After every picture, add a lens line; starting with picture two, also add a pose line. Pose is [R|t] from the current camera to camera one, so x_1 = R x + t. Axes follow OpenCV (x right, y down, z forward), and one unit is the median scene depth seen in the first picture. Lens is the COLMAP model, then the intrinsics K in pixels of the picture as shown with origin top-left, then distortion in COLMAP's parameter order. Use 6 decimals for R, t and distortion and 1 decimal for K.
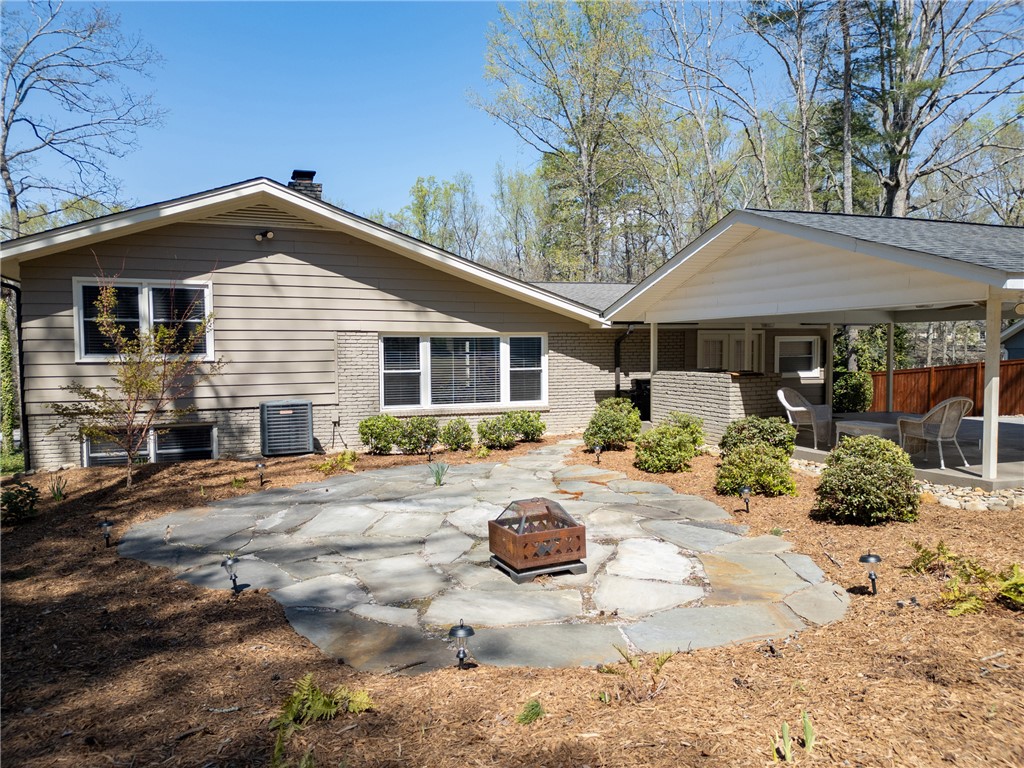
lens RADIAL K [[726.9, 0, 512.0], [0, 726.9, 384.0], [0, 0, 1]] dist [0.038243, -0.005111]
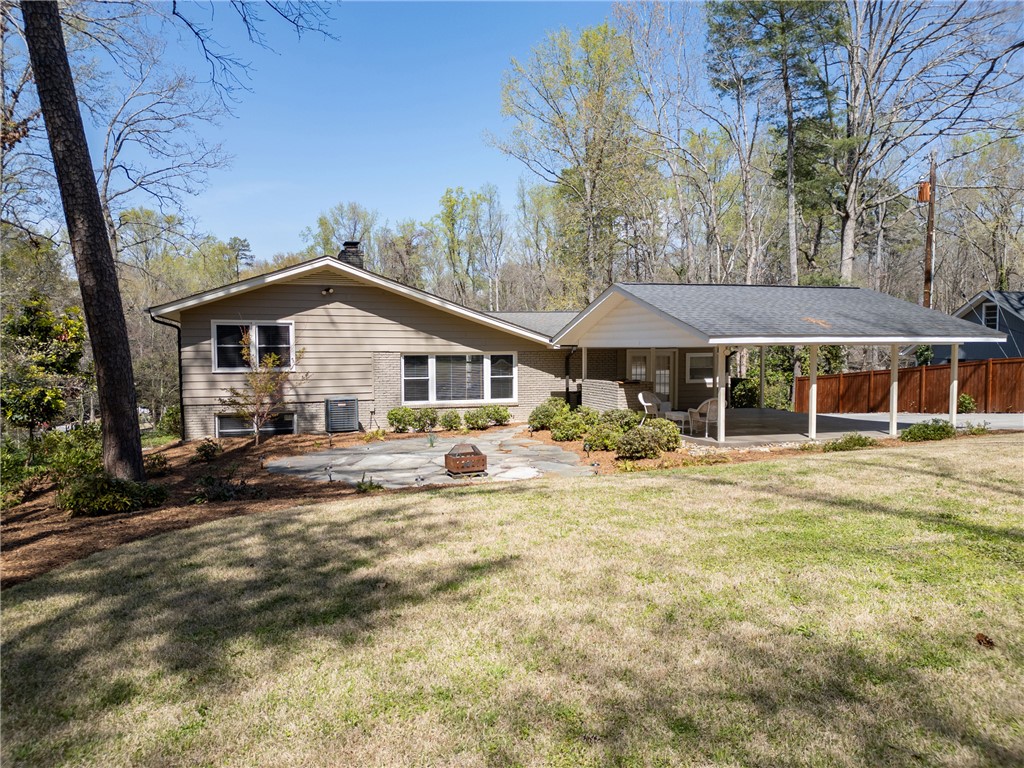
lens RADIAL K [[726.9, 0, 512.0], [0, 726.9, 384.0], [0, 0, 1]] dist [0.038243, -0.005111]
pose [[0.999038, 0.005324, -0.043523, 0.116701], [-0.005186, 0.999981, 0.003283, -0.012168], [0.043539, -0.003054, 0.999047, -0.511124]]
